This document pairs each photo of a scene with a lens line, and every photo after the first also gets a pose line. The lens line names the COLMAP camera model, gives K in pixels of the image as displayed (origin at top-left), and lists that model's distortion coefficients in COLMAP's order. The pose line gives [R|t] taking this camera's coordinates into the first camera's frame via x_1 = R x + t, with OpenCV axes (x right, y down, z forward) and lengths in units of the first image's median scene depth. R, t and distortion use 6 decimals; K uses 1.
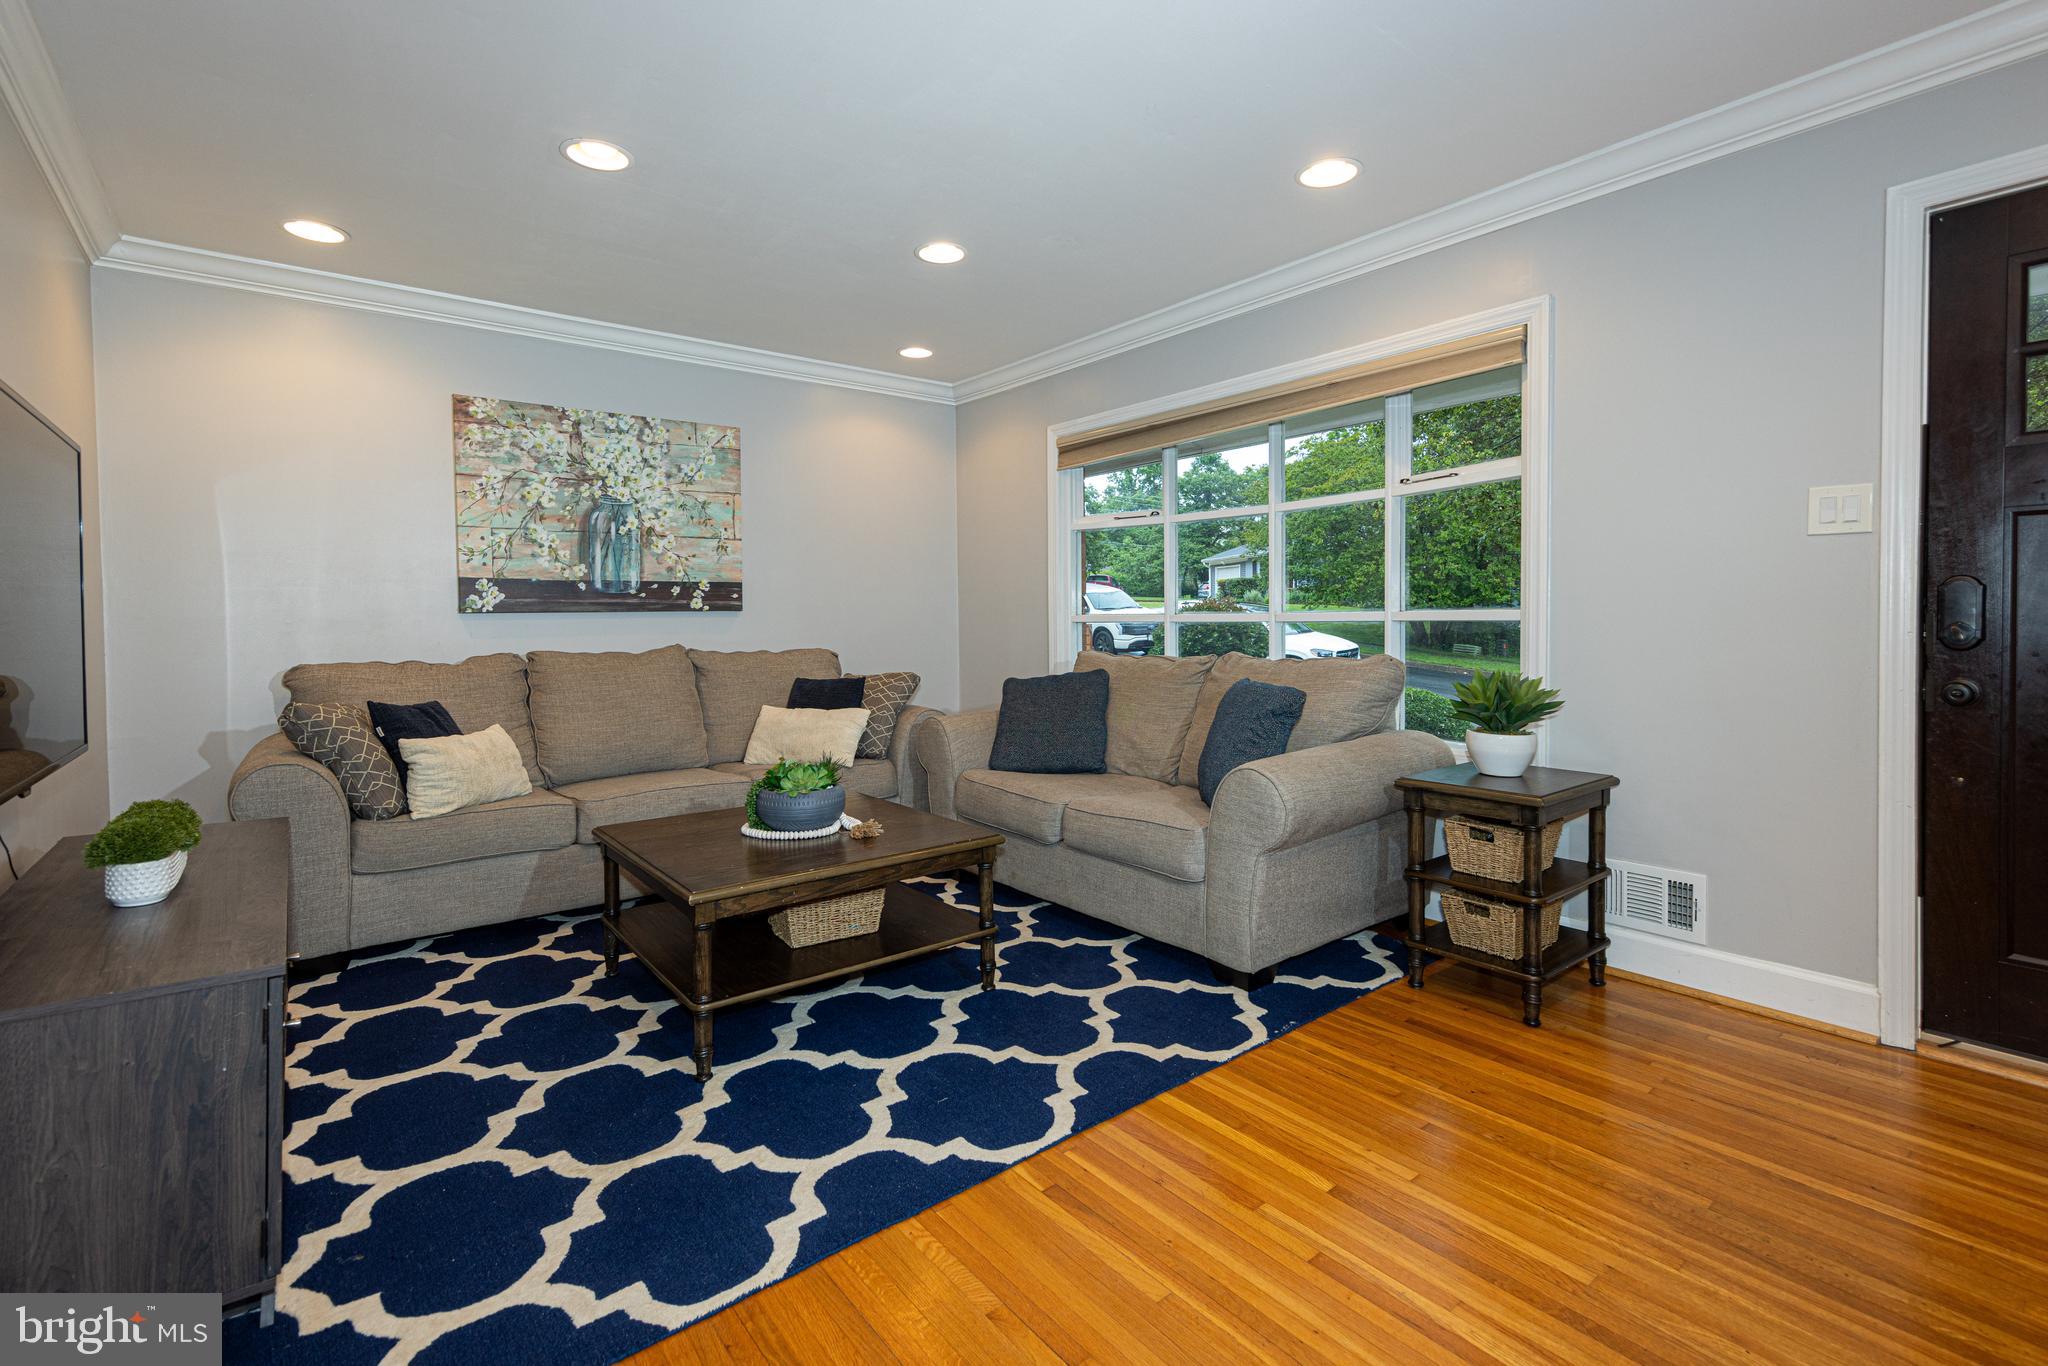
lens RADIAL K [[923.6, 0, 1036.2], [0, 923.6, 628.9], [0, 0, 1]] dist [0.009811, -0.000232]
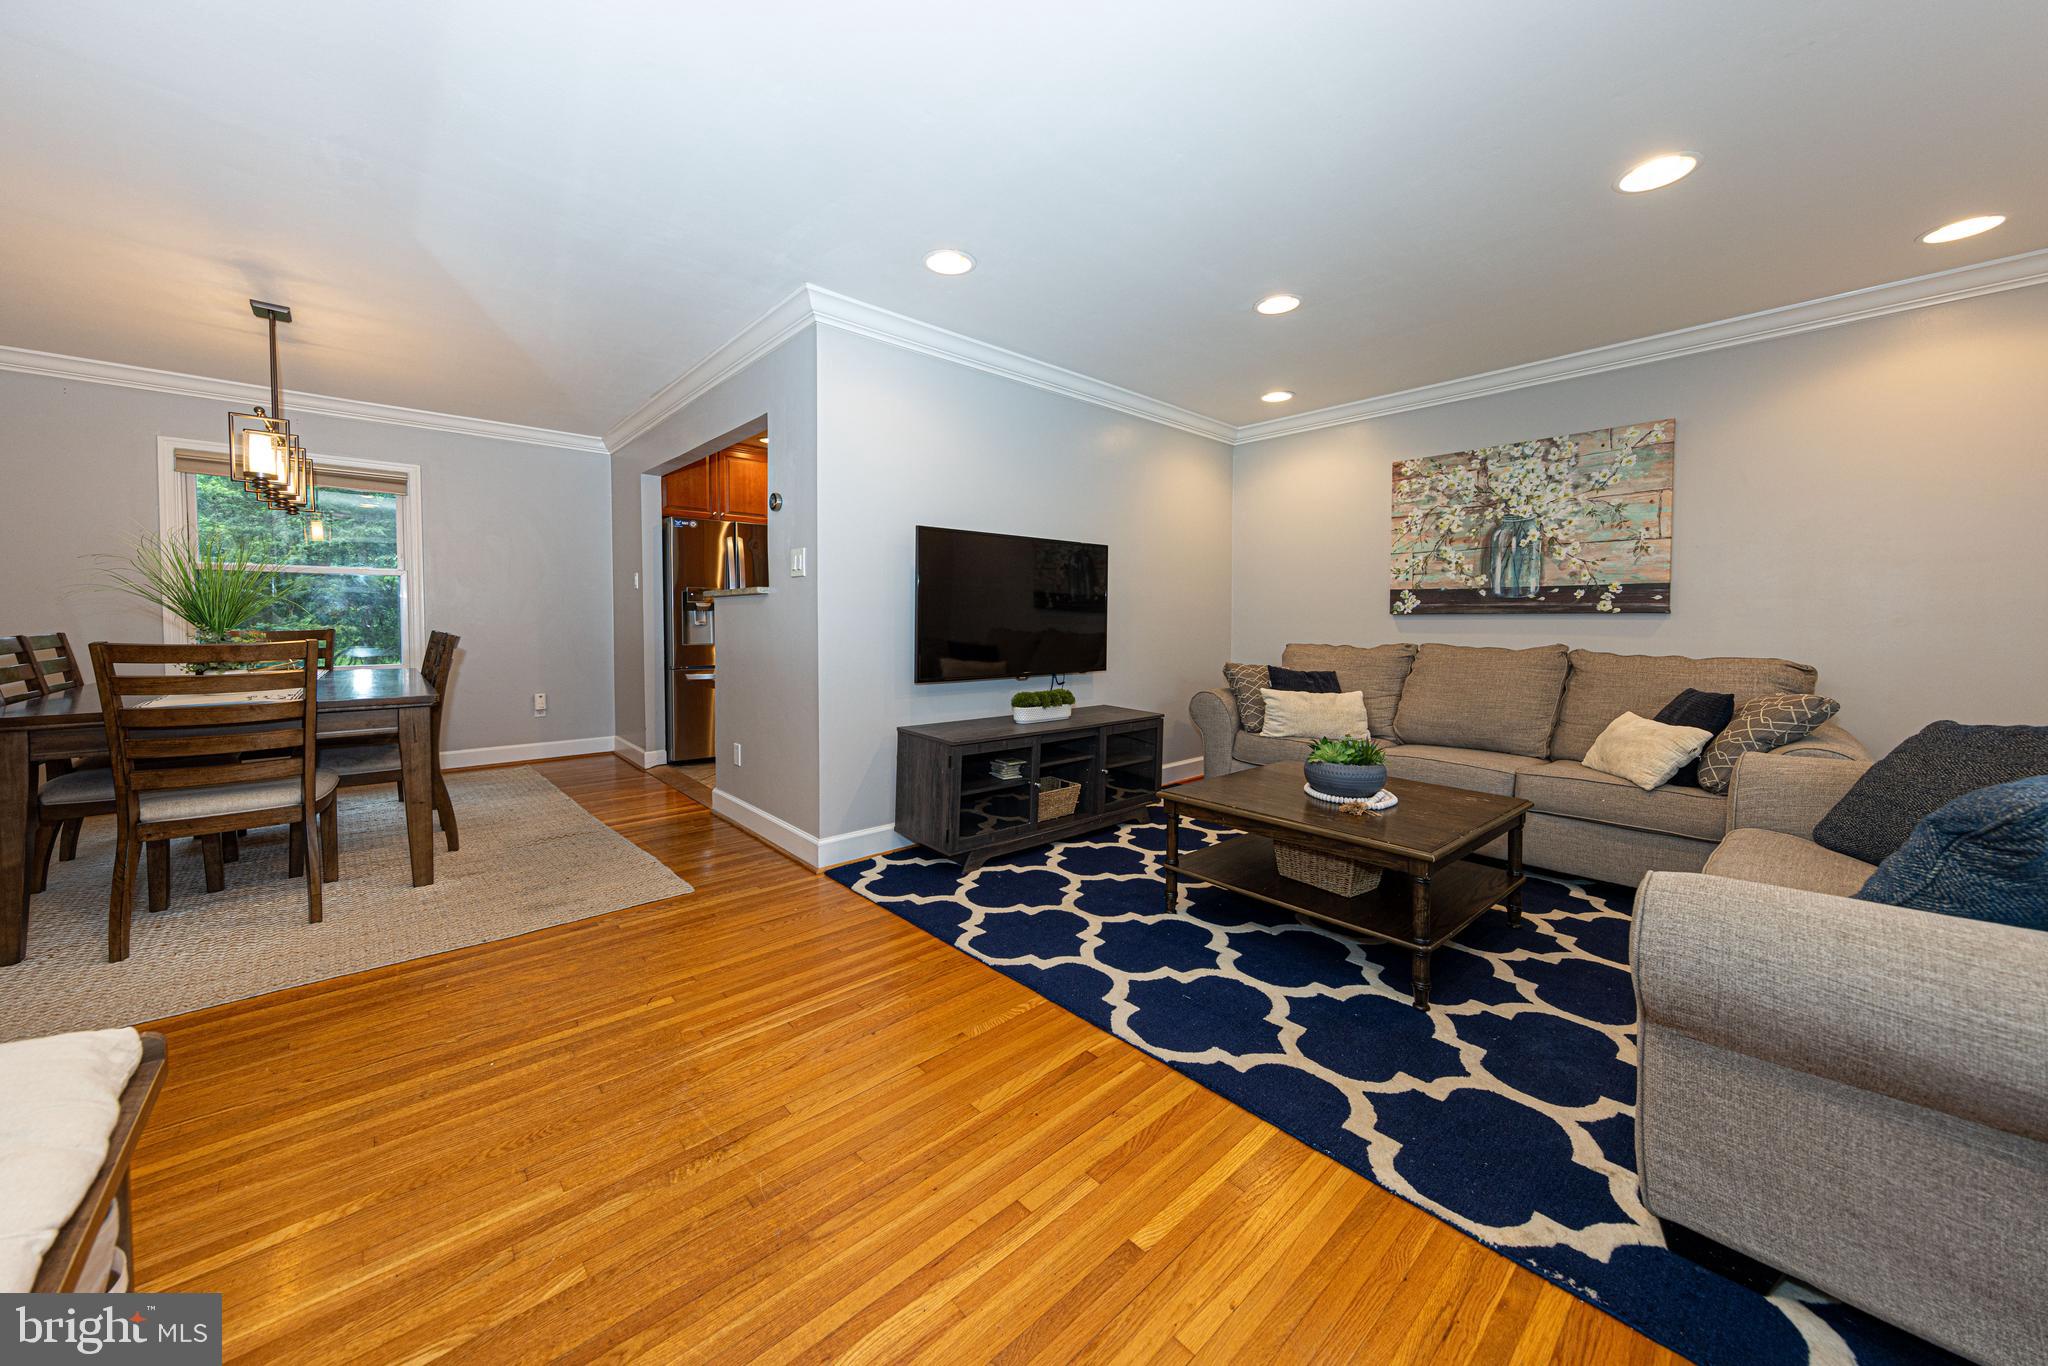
lens RADIAL K [[726.8, 0, 1045.1], [0, 726.8, 623.7], [0, 0, 1]] dist [0.003594, 0.000034]
pose [[0.063941, 0.013519, -0.997862, 0.436275], [-0.021507, 0.999695, 0.012166, -0.004733], [0.997722, 0.020683, 0.064213, 0.366477]]
